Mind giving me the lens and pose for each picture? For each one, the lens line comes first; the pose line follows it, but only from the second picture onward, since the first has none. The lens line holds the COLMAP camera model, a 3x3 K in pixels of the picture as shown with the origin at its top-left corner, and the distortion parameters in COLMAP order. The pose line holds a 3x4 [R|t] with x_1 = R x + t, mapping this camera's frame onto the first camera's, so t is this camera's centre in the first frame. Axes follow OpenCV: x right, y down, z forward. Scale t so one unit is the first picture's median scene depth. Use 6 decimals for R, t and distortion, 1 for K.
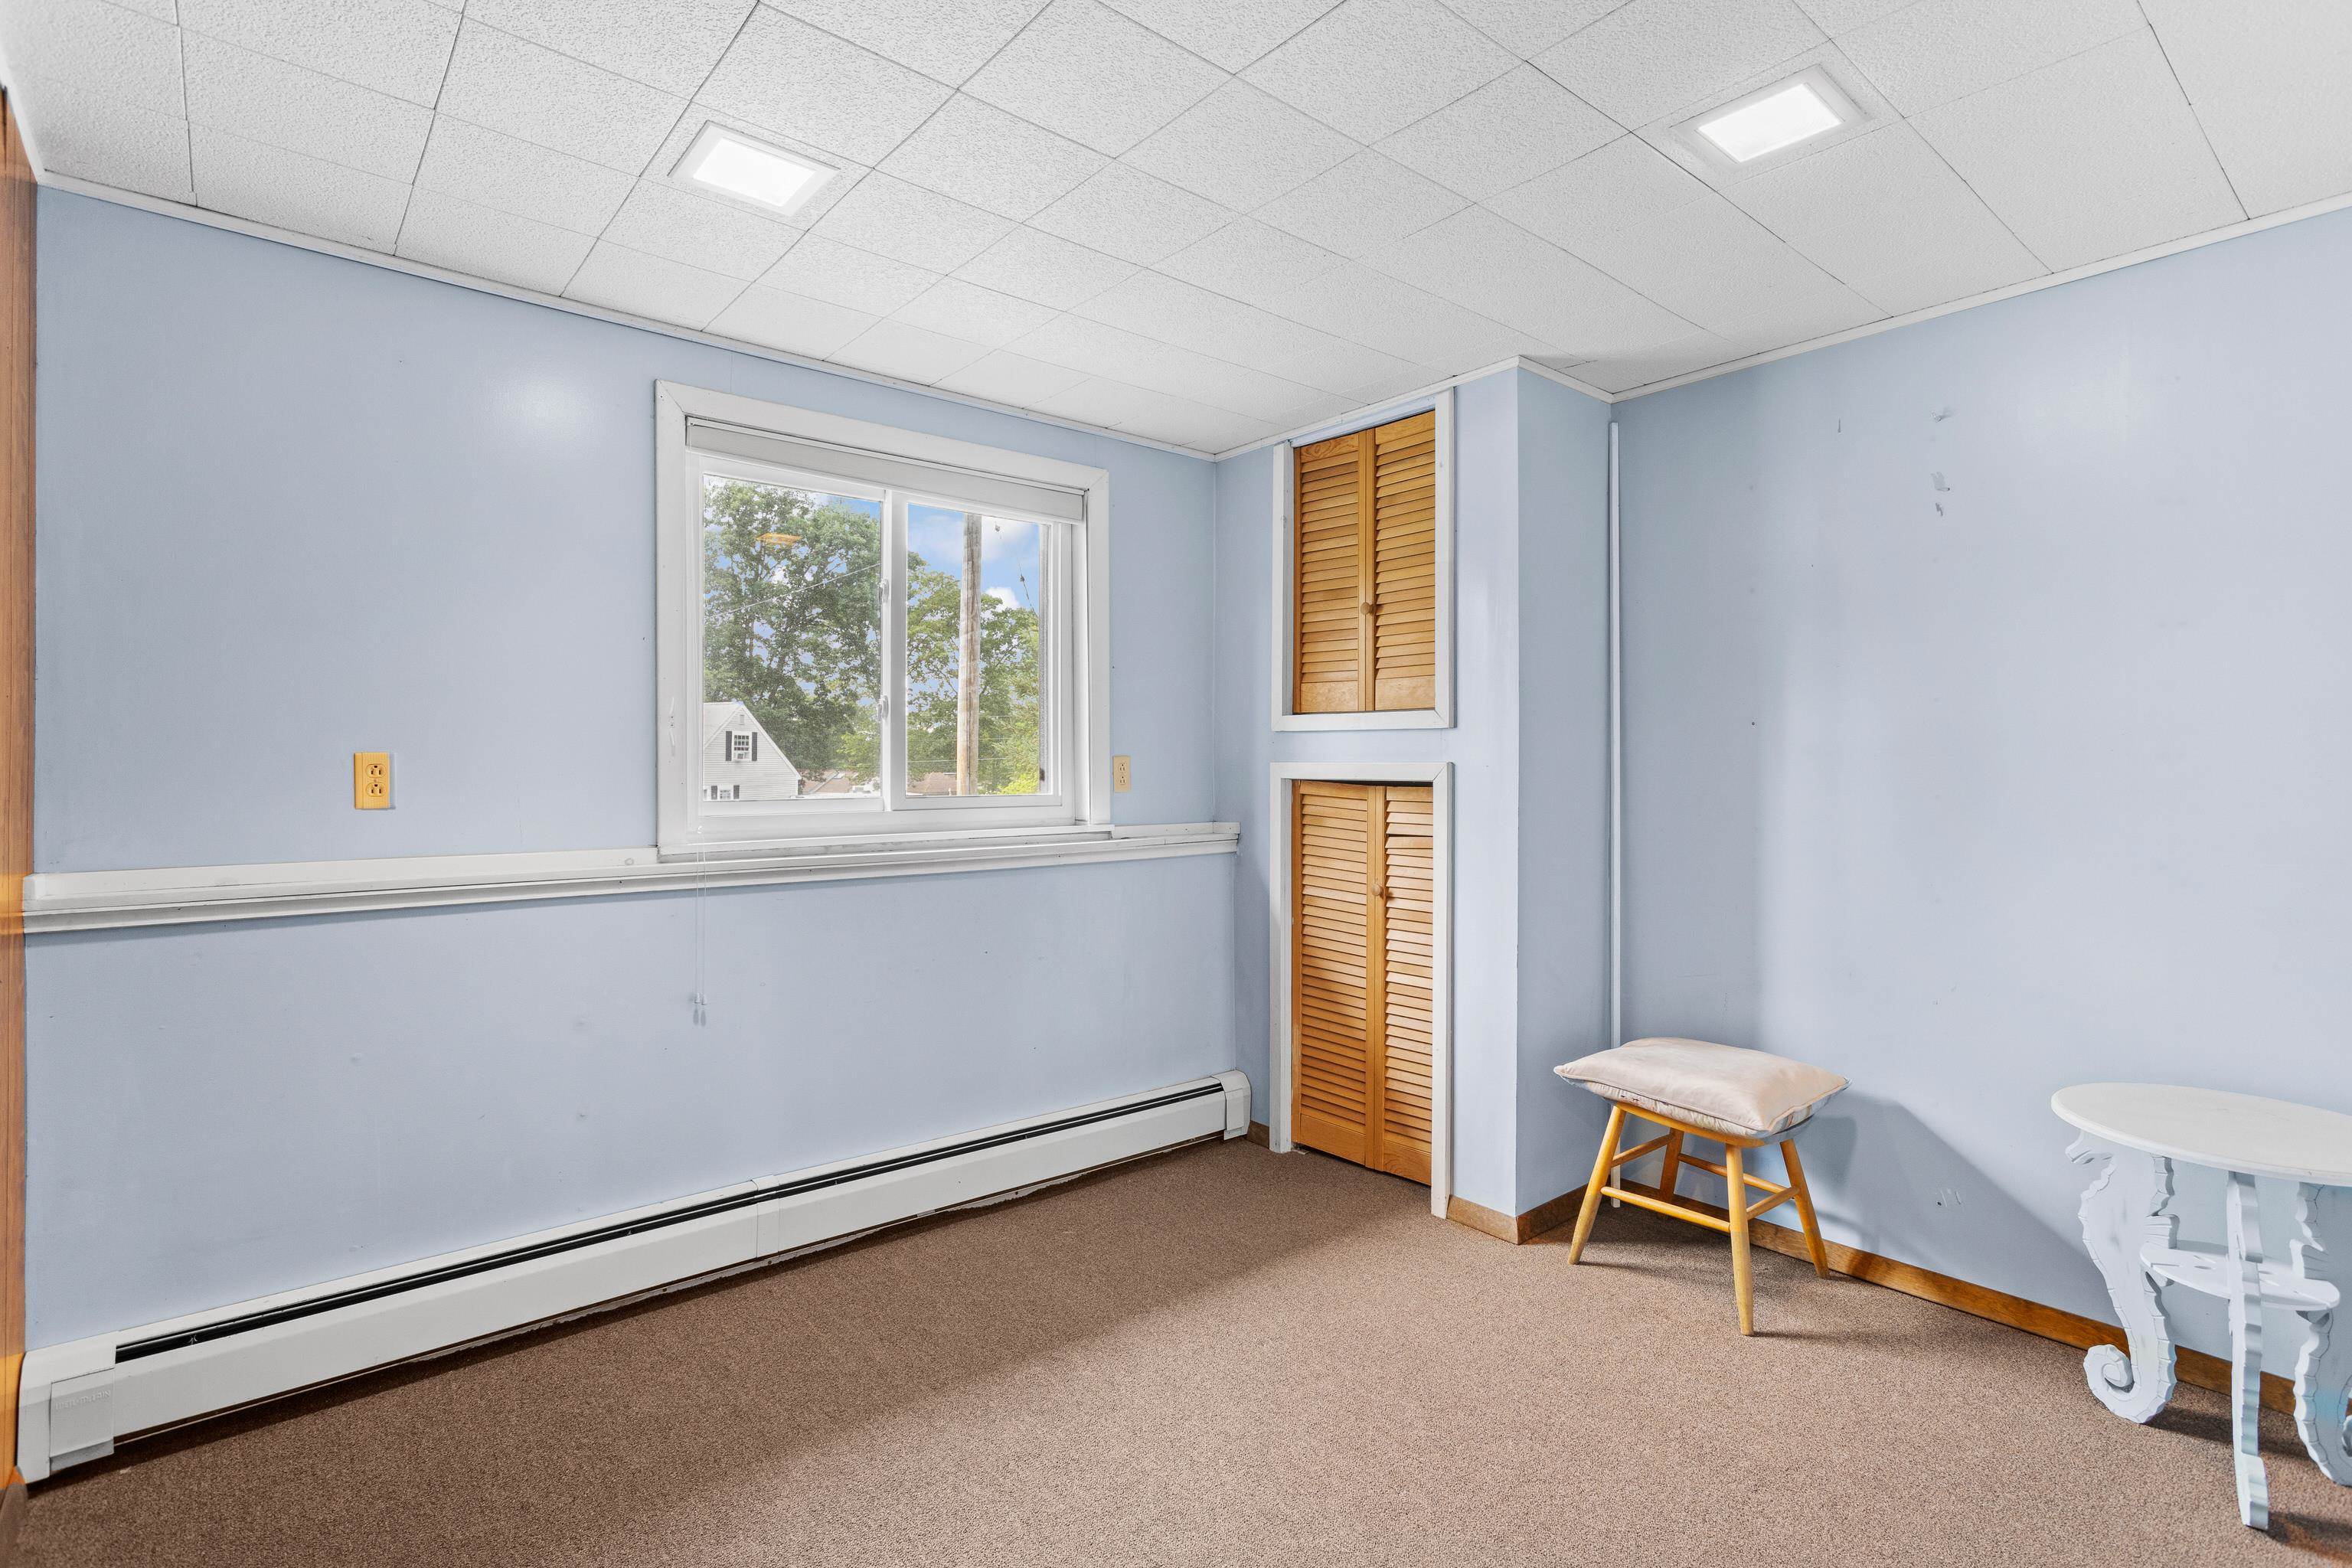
lens RADIAL K [[1110.3, 0, 1177.2], [0, 1110.3, 761.9], [0, 0, 1]] dist [0.000795, 0.000265]
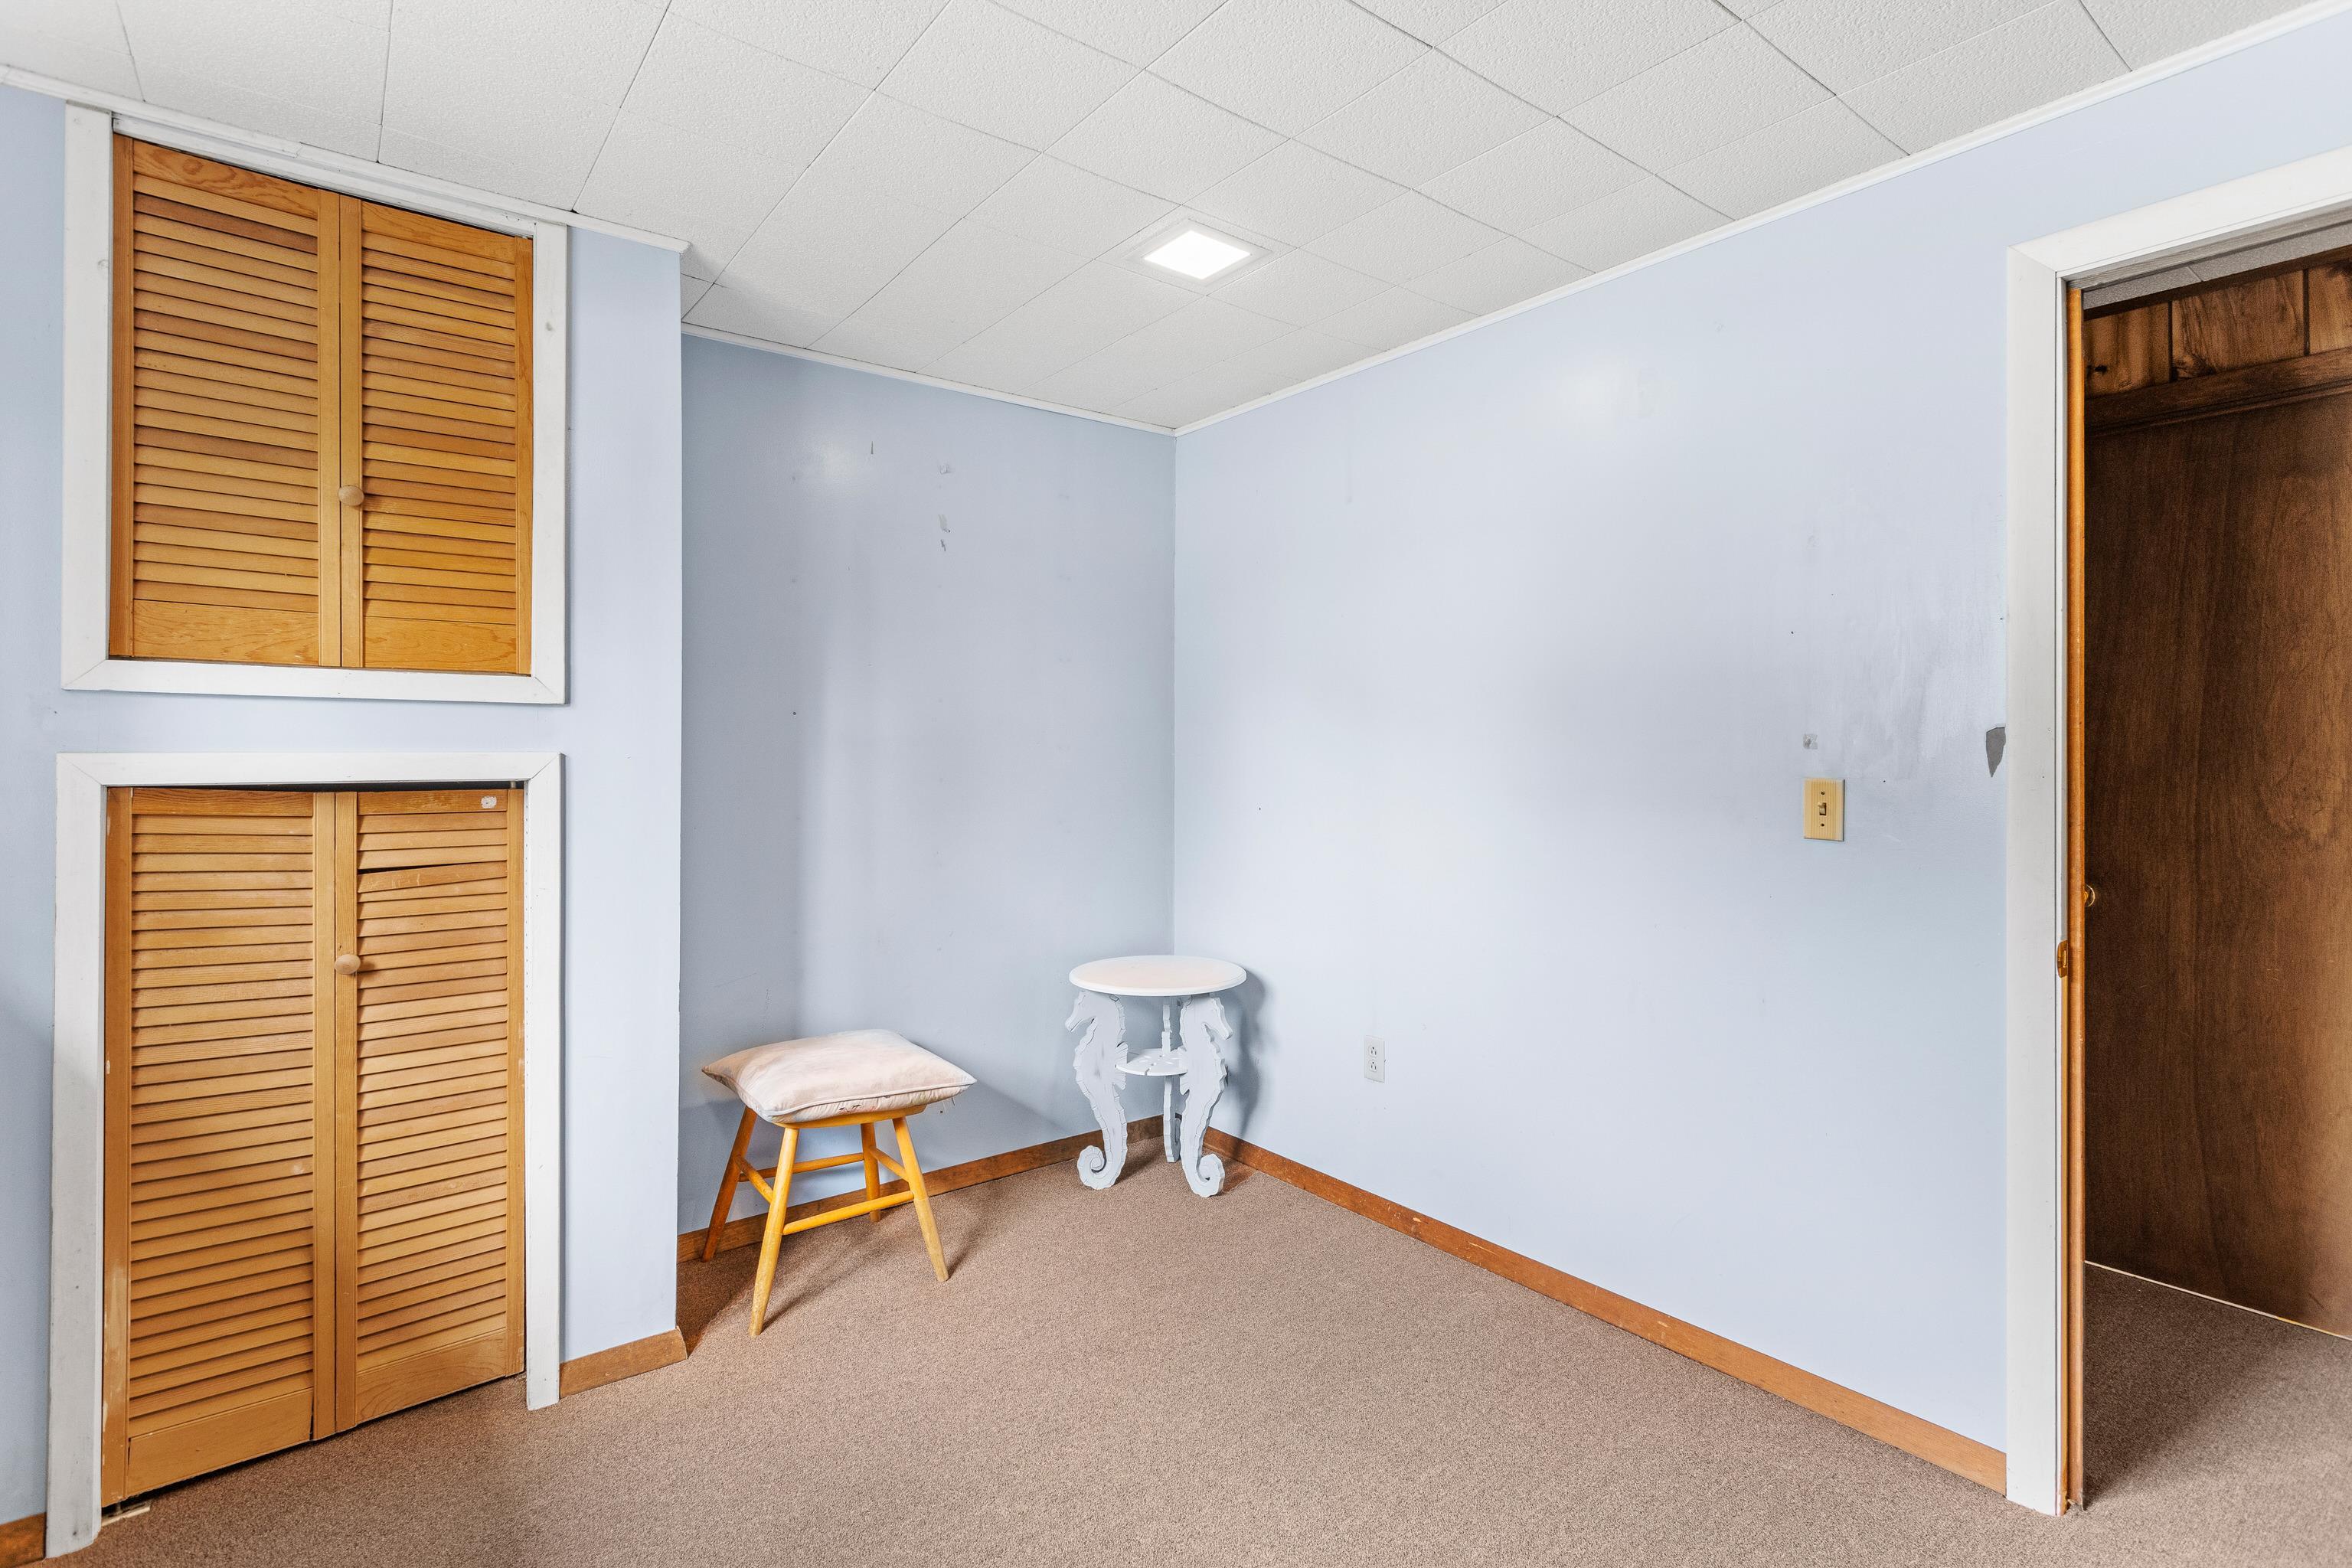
lens RADIAL K [[1123.0, 0, 1177.6], [0, 1123.0, 750.7], [0, 0, 1]] dist [0.001796, 0.000500]
pose [[0.037473, -0.001706, 0.999296, -0.451714], [-0.001334, 0.999998, 0.001757, -0.002684], [-0.999297, -0.001399, 0.037471, 0.574495]]
